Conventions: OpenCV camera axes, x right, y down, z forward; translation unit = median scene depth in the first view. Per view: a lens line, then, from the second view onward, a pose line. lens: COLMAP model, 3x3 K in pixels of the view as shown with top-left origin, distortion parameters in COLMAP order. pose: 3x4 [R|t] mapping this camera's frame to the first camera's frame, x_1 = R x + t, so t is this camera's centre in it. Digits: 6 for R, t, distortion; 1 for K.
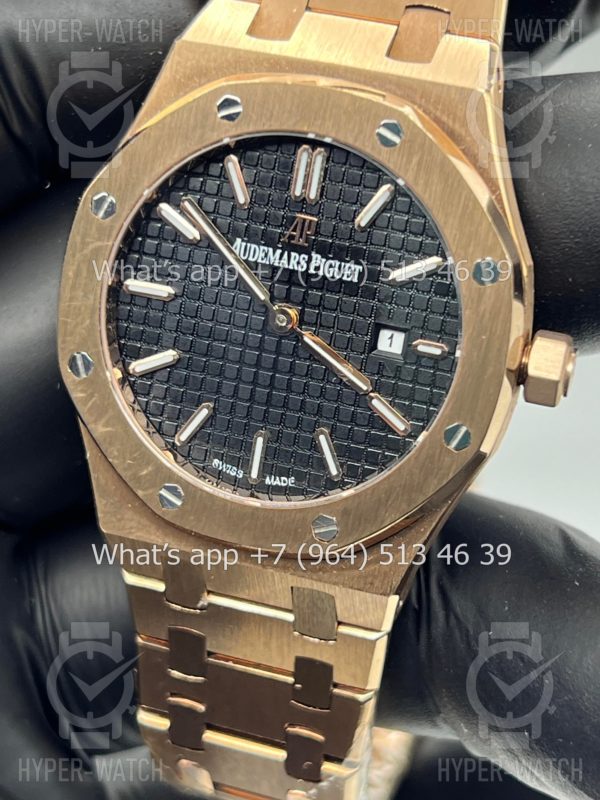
lens RADIAL K [[1991.8, 0, 300.0], [0, 1991.8, 400.0], [0, 0, 1]] dist [0.291168, -0.036602]
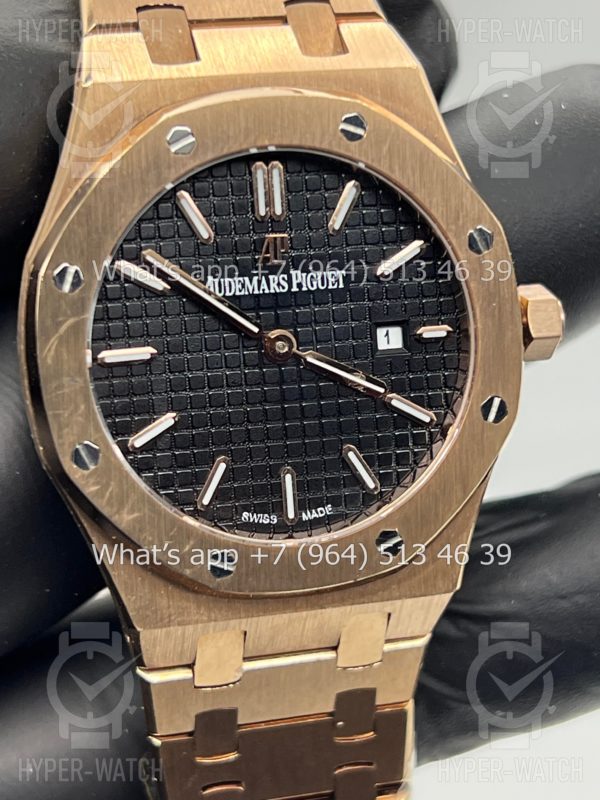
lens RADIAL K [[1991.8, 0, 300.0], [0, 1991.8, 400.0], [0, 0, 1]] dist [0.291168, -0.036602]
pose [[0.847904, -0.270278, 0.456080, -0.437762], [0.284272, 0.957942, 0.039193, -0.050405], [-0.447491, 0.096419, 0.889075, 0.160252]]
